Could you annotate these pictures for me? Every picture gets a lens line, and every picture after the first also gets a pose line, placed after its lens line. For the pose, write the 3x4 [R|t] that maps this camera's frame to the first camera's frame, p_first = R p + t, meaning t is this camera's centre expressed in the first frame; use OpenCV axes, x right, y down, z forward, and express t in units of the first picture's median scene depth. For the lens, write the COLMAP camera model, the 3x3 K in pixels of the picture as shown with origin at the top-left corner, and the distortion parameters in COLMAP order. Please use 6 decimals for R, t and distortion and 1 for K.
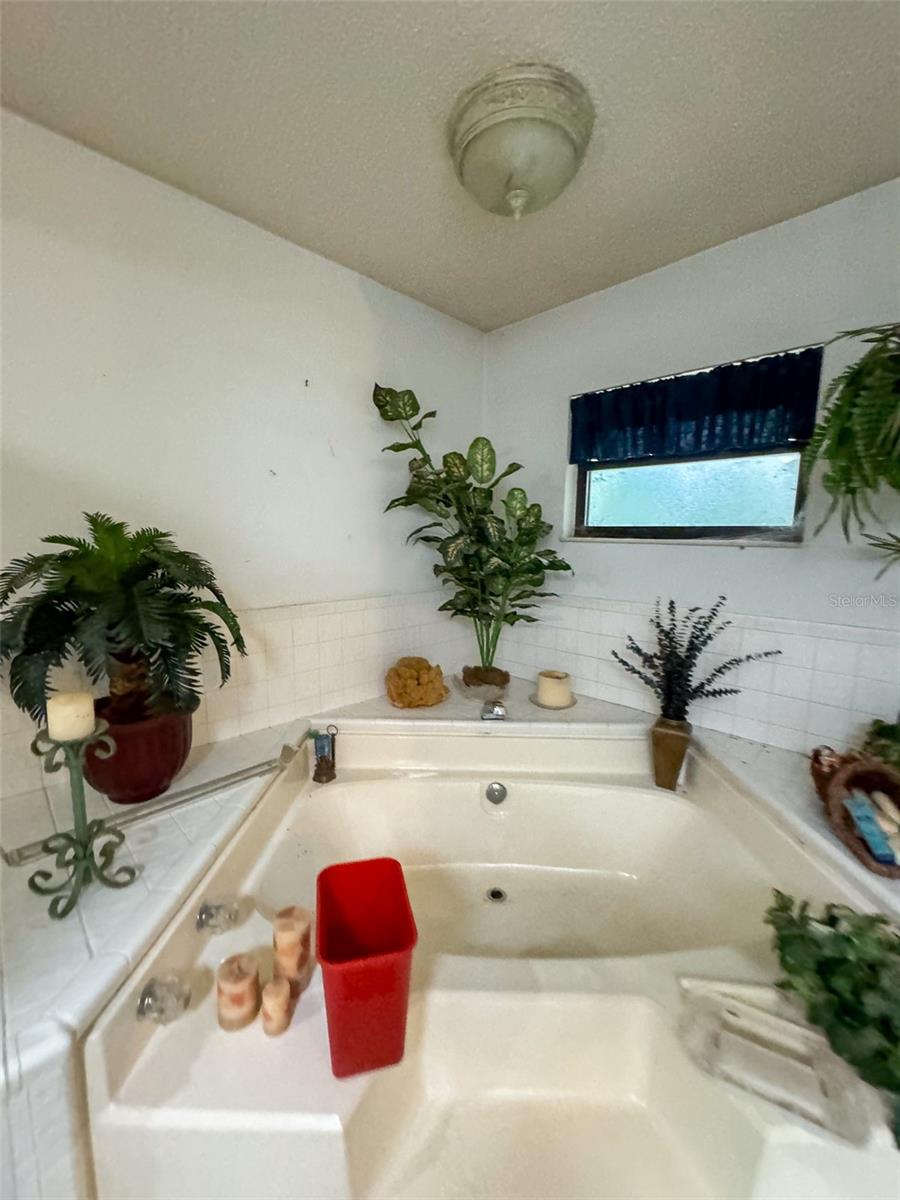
lens RADIAL K [[478.9, 0, 449.0], [0, 478.9, 597.0], [0, 0, 1]] dist [-0.005396, 0.001097]
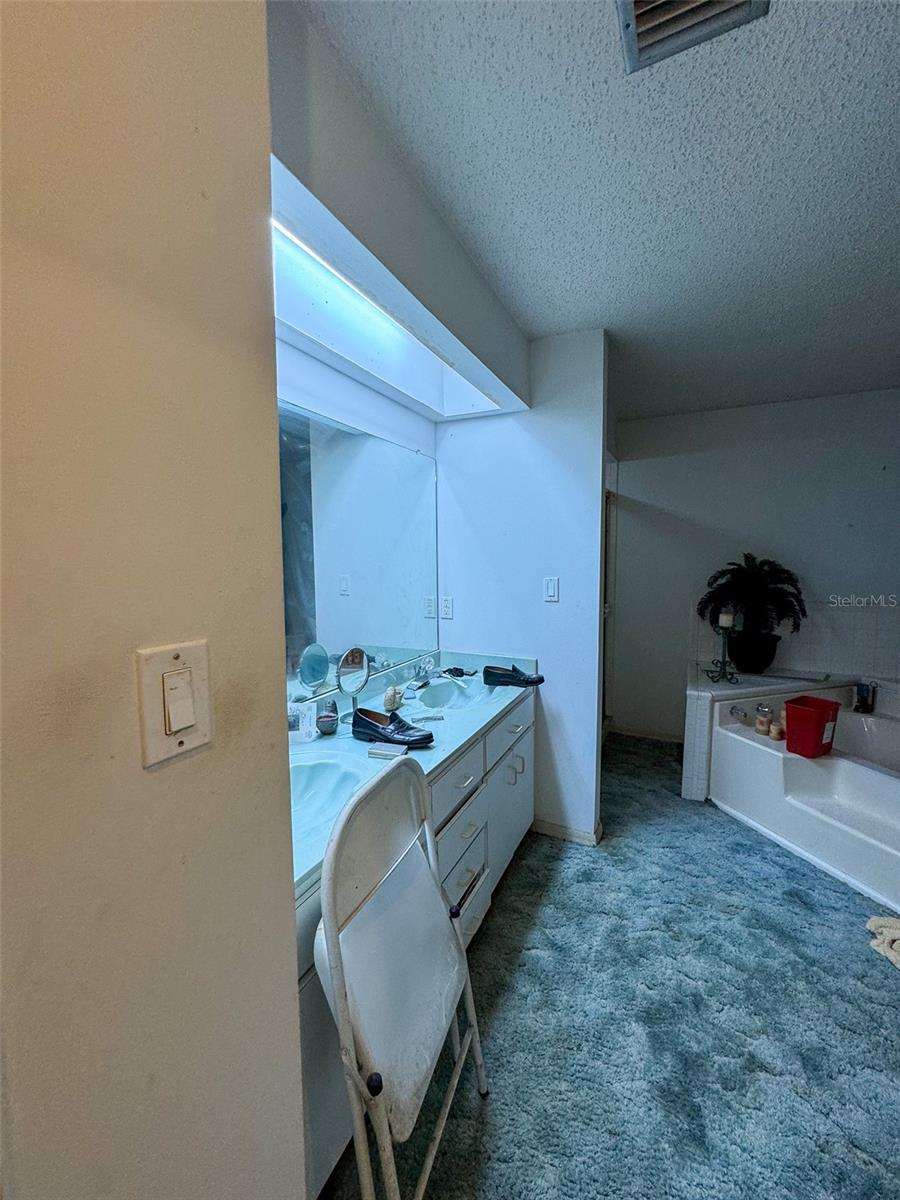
lens RADIAL K [[478.9, 0, 450.1], [0, 478.9, 598.1], [0, 0, 1]] dist [-0.005396, 0.001097]
pose [[0.312766, 0.065430, -0.947574, 0.822626], [-0.115185, 0.992874, 0.030539, 0.113299], [0.942820, 0.099595, 0.318074, -0.878882]]
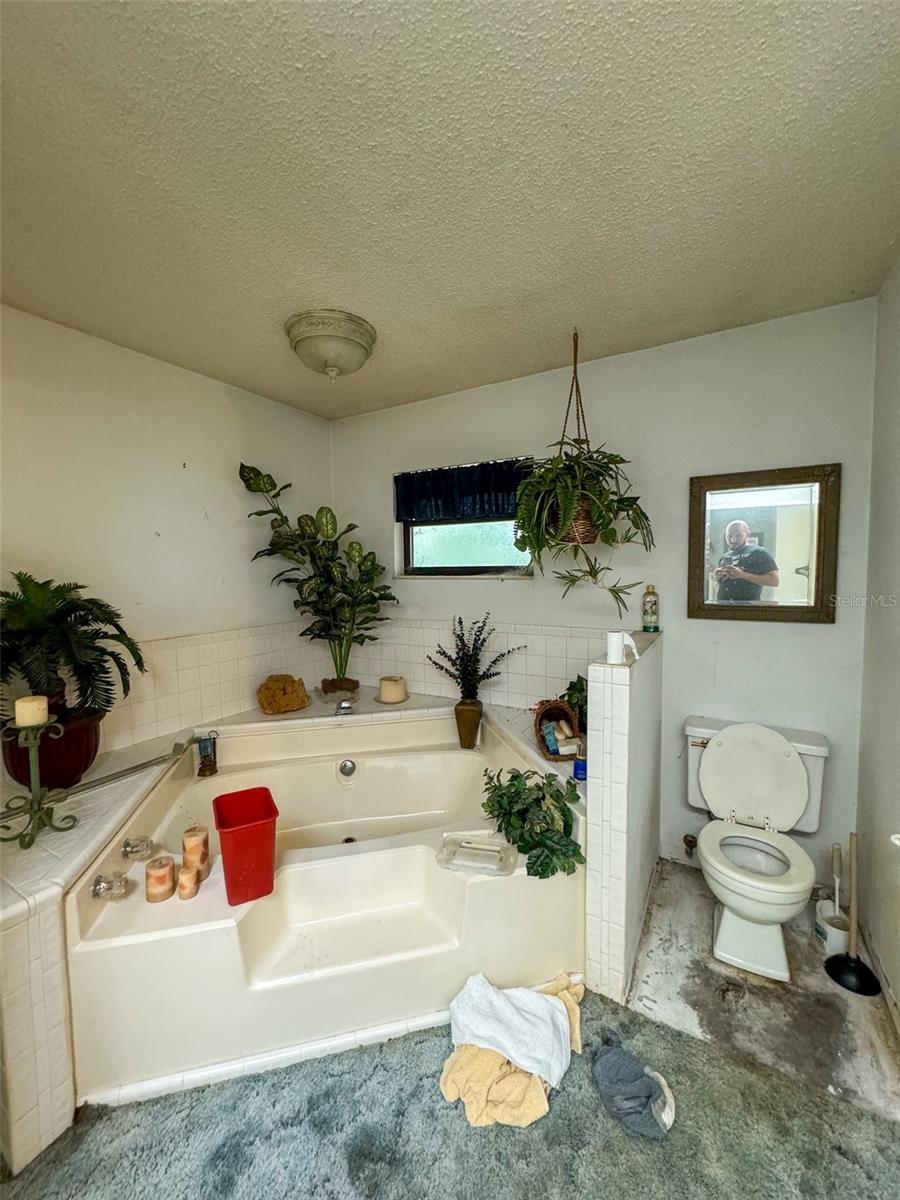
lens RADIAL K [[478.9, 0, 447.2], [0, 478.9, 597.6], [0, 0, 1]] dist [-0.005396, 0.001097]
pose [[0.968682, -0.041772, 0.244767, 0.062512], [0.058158, 0.996497, -0.060103, 0.031580], [-0.241399, 0.072456, 0.967717, -0.411540]]
